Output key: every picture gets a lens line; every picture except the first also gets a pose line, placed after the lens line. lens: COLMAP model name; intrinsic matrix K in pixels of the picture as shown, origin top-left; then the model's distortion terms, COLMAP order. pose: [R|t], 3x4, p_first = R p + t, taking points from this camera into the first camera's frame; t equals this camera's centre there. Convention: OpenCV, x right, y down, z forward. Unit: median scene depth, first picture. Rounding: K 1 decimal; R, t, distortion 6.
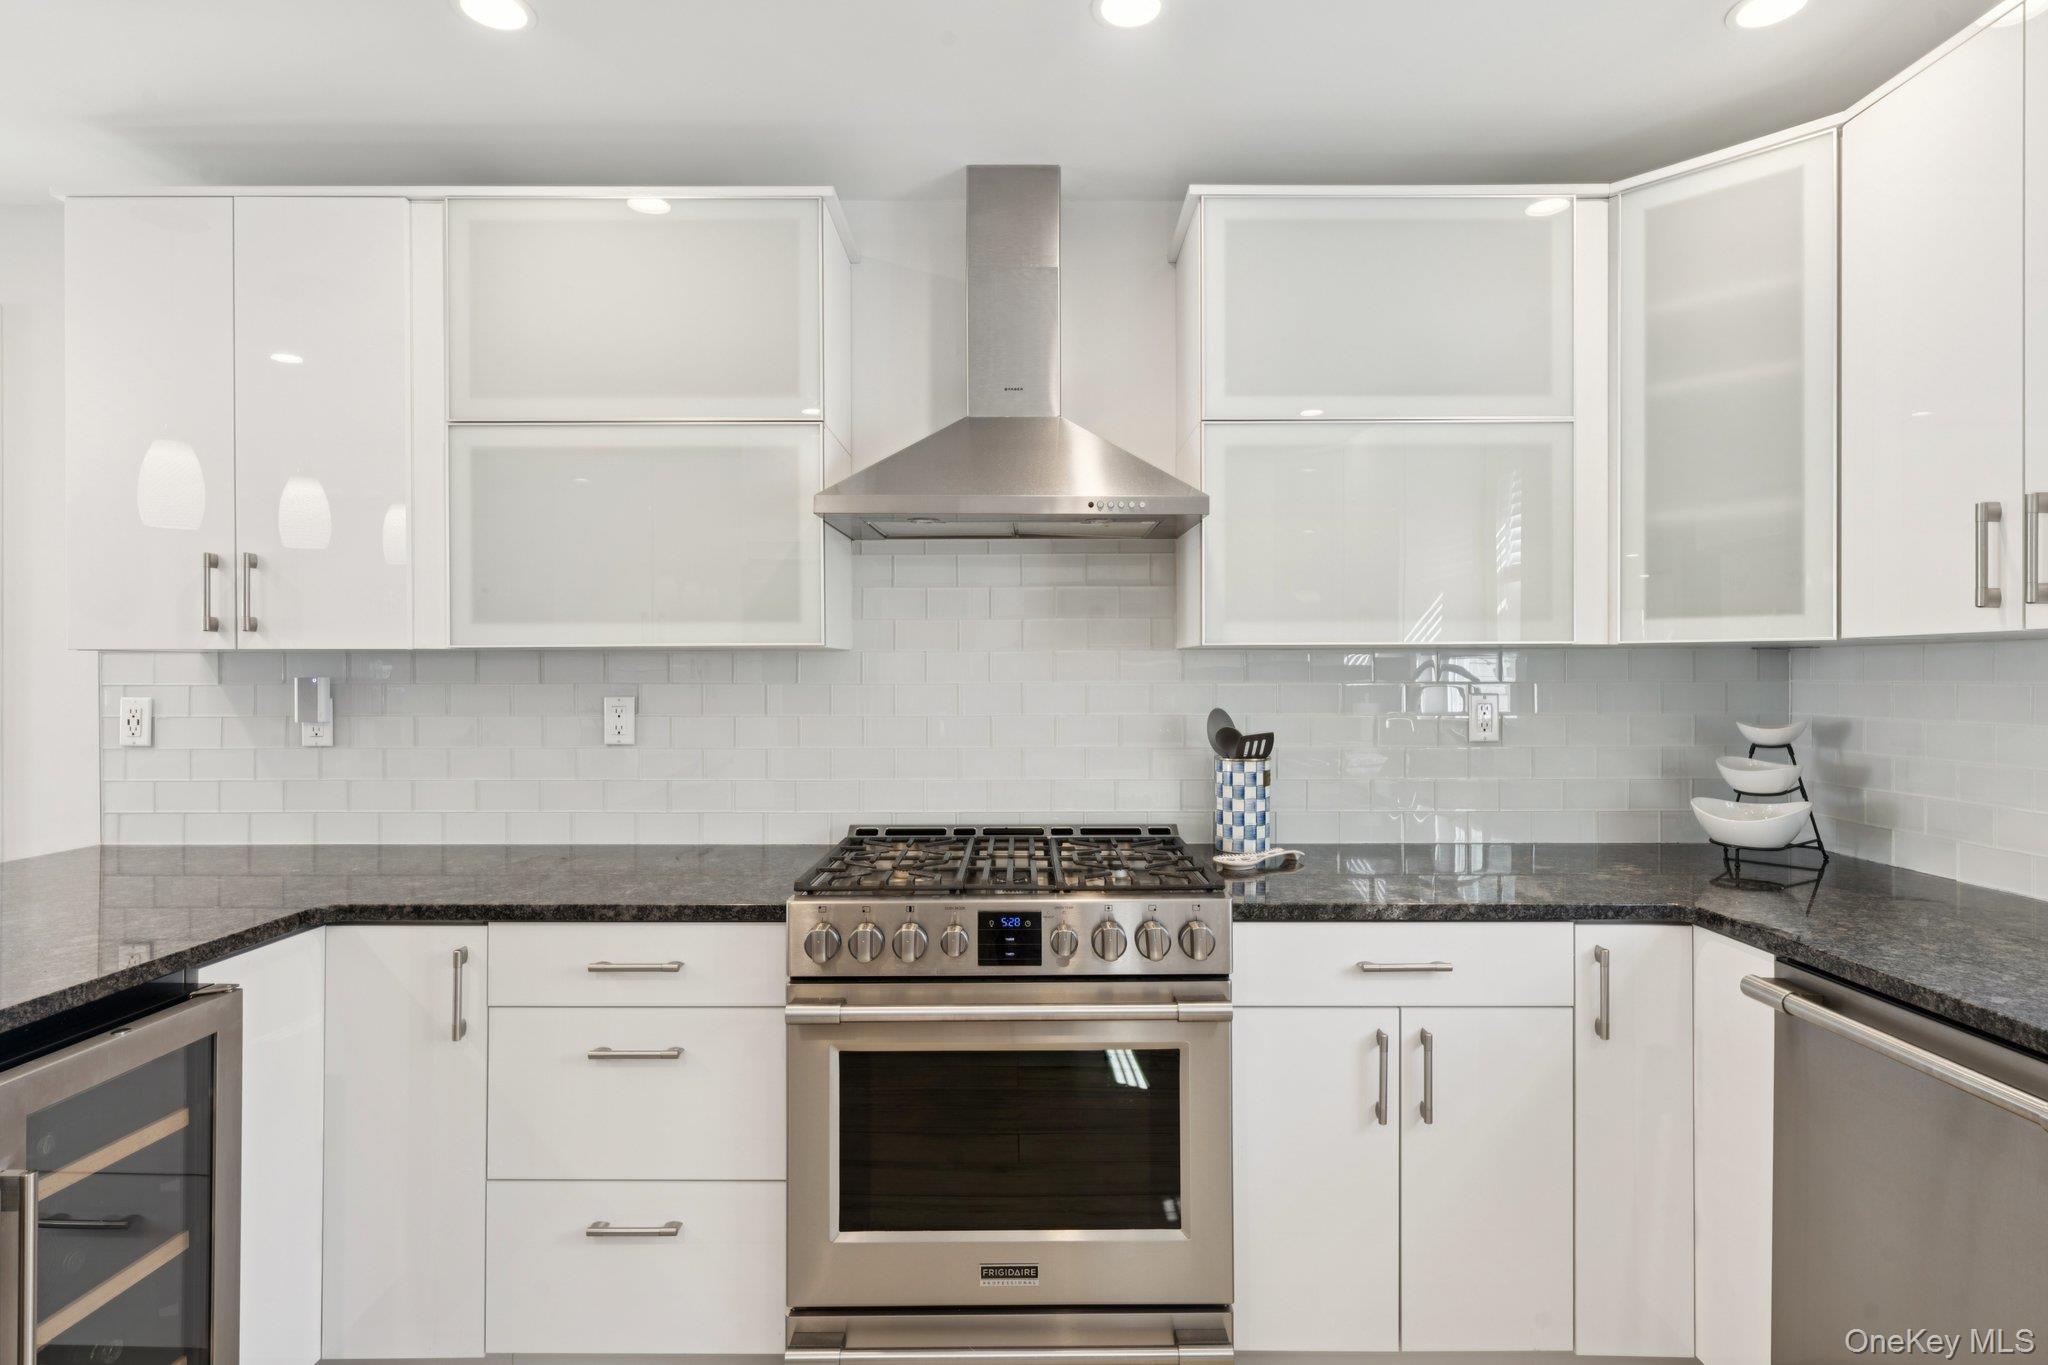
lens RADIAL K [[1029.6, 0, 1021.0], [0, 1029.6, 672.9], [0, 0, 1]] dist [-0.000348, -0.000079]
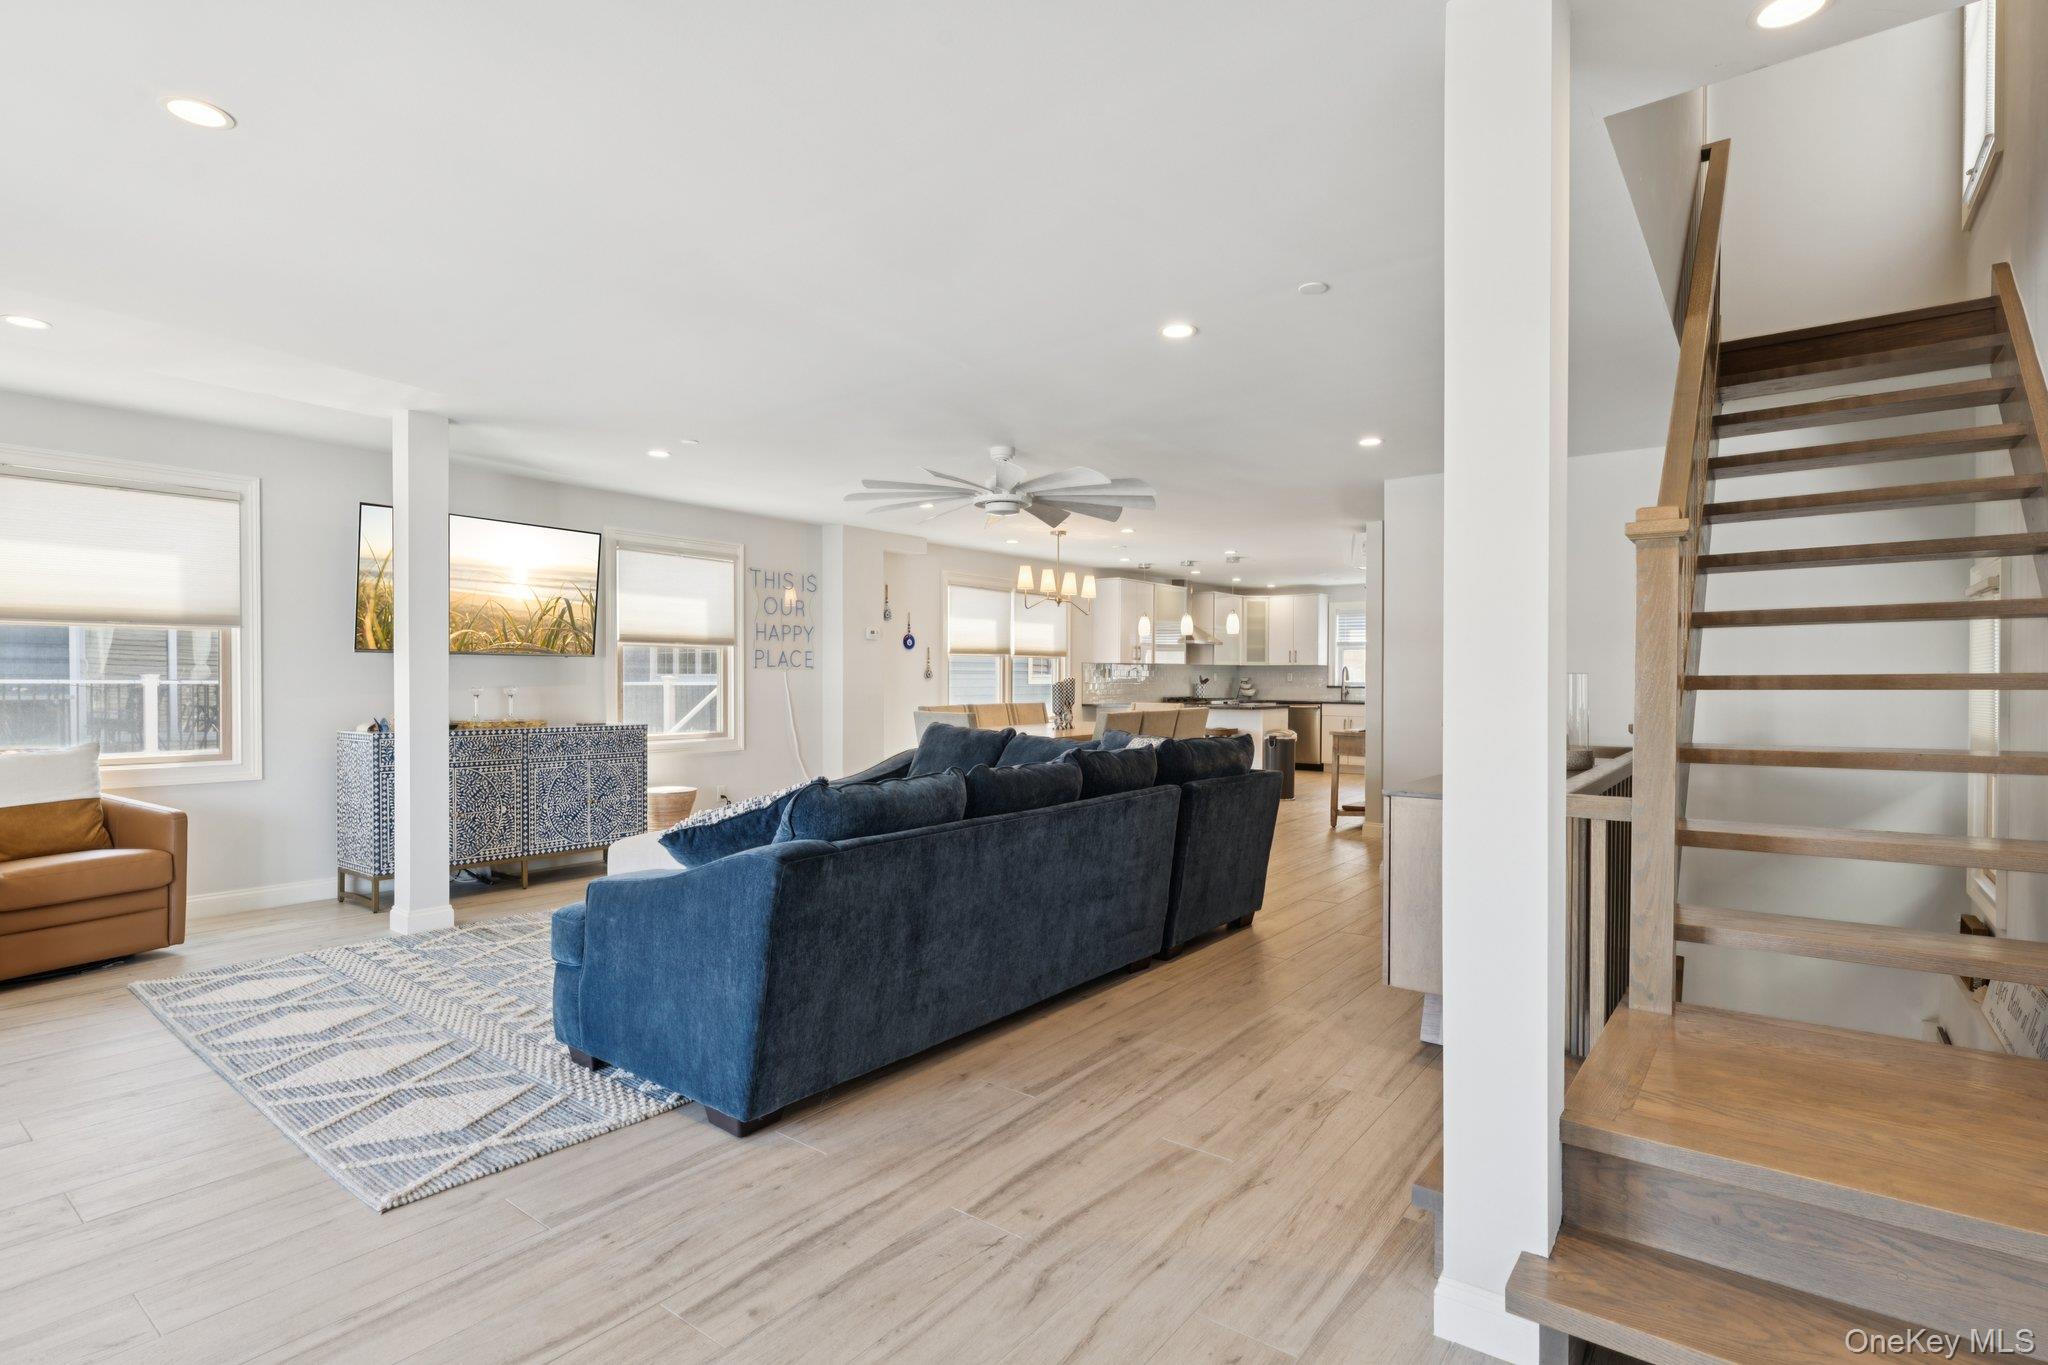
lens RADIAL K [[1003.4, 0, 1005.9], [0, 1003.4, 677.7], [0, 0, 1]] dist [0.001977, 0.001066]
pose [[0.617638, 0.001646, 0.786461, -5.900554], [-0.005937, 0.999979, 0.002569, 0.048435], [-0.786440, -0.006256, 0.617634, -1.934357]]
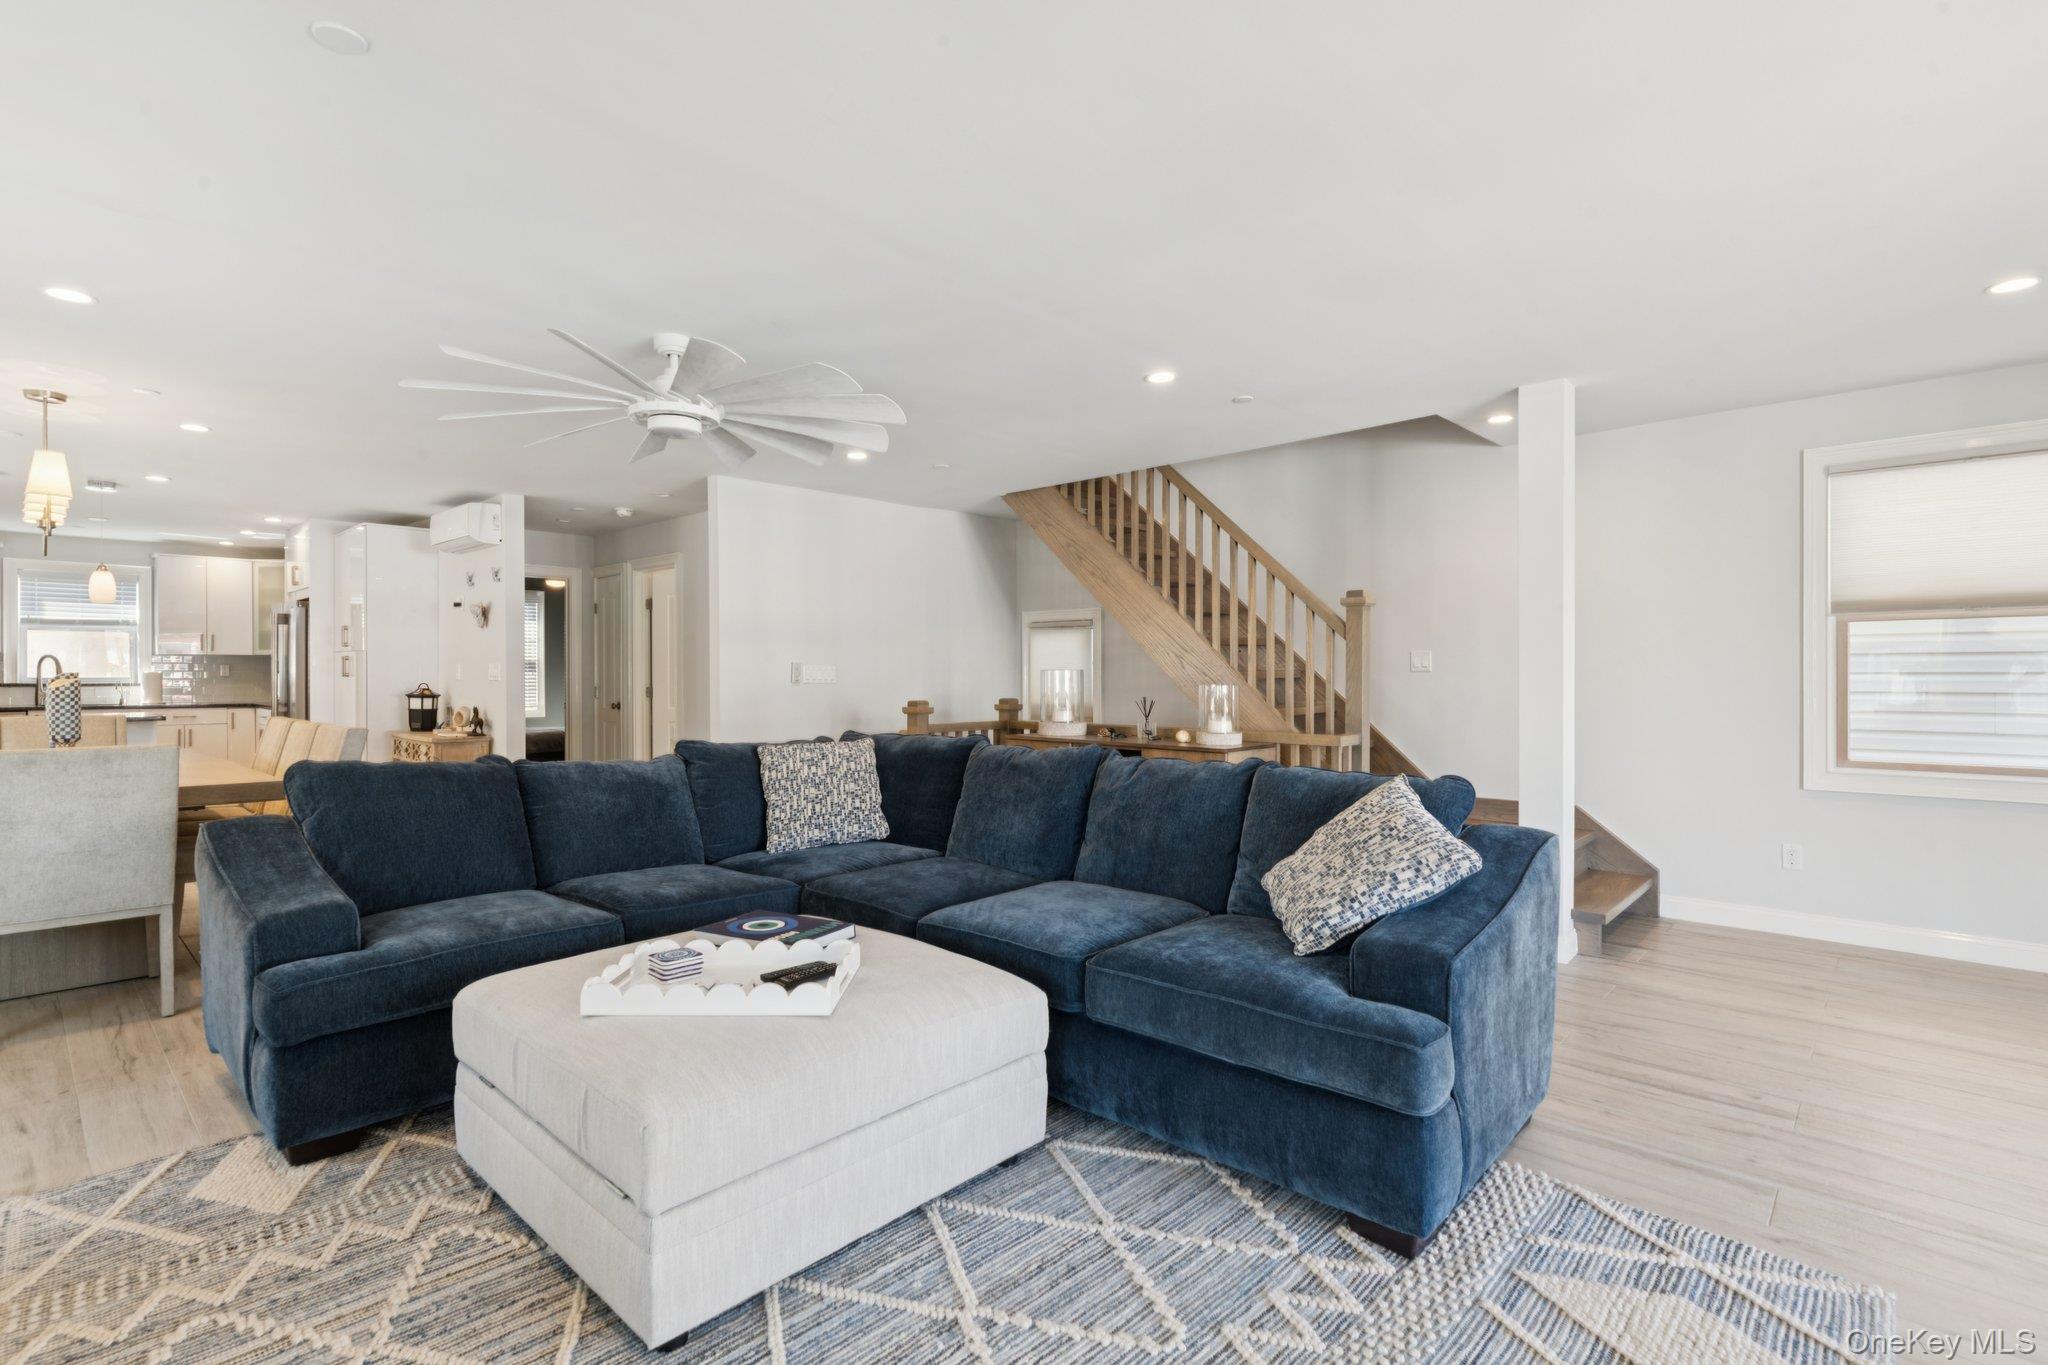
lens RADIAL K [[954.4, 0, 1034.1], [0, 954.4, 672.5], [0, 0, 1]] dist [-0.002591, -0.000063]
pose [[-0.735220, -0.000184, 0.677828, -5.453891], [-0.004241, 0.999982, -0.004329, 0.056877], [-0.677815, -0.006057, -0.735207, 0.592196]]
